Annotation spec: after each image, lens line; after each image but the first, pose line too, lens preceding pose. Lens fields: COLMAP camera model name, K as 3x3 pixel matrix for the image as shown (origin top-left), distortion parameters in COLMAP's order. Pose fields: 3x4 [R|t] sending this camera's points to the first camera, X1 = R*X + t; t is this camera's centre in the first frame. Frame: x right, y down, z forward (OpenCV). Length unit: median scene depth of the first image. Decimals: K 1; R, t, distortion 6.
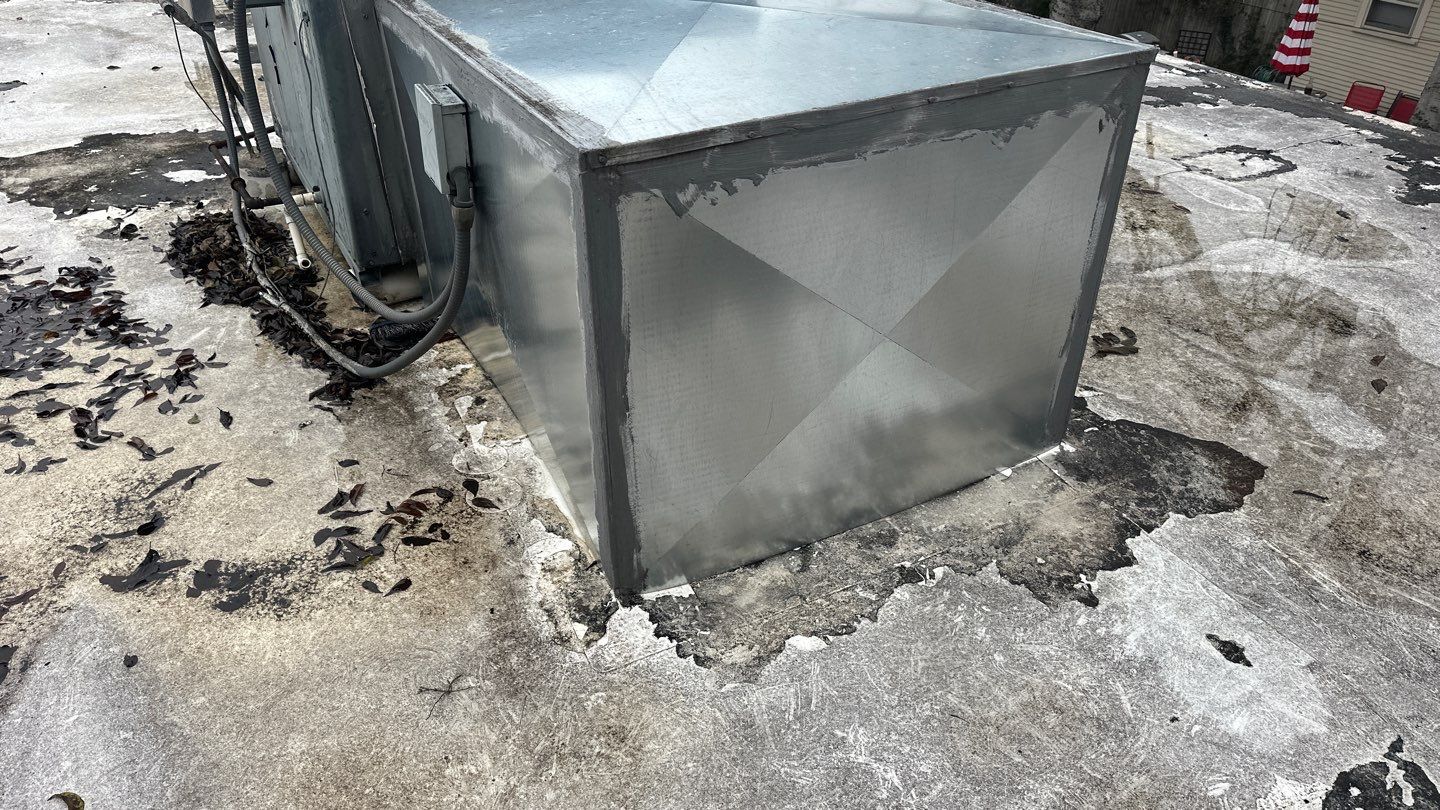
lens RADIAL K [[999.4, 0, 717.6], [0, 999.4, 412.0], [0, 0, 1]] dist [0.072833, -0.078378]
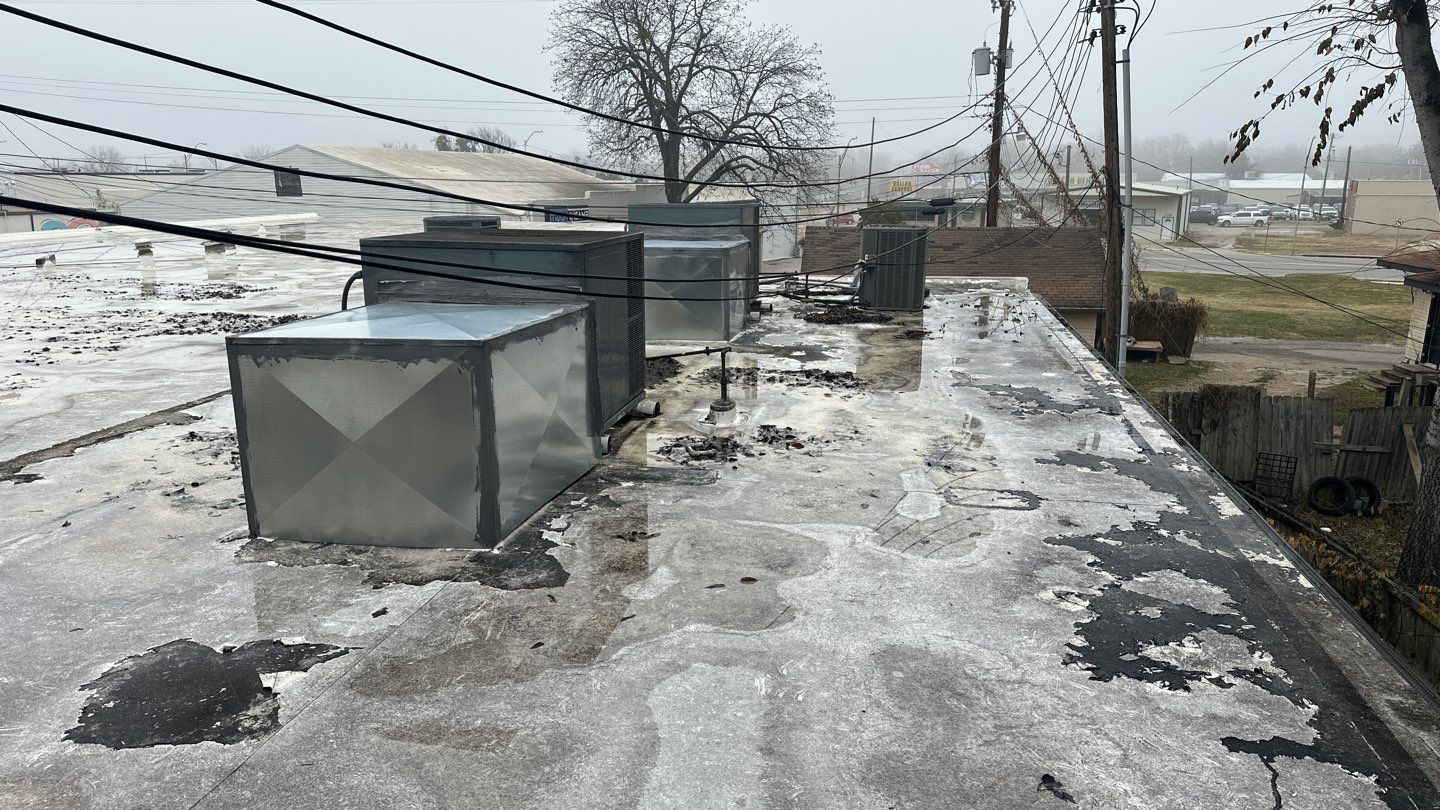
lens RADIAL K [[999.4, 0, 723.9], [0, 999.4, 403.8], [0, 0, 1]] dist [0.072833, -0.078378]
pose [[0.784149, 0.123339, -0.608193, 1.528304], [-0.330528, 0.912479, -0.241106, 0.080623], [0.525226, 0.390088, 0.756286, -0.215559]]
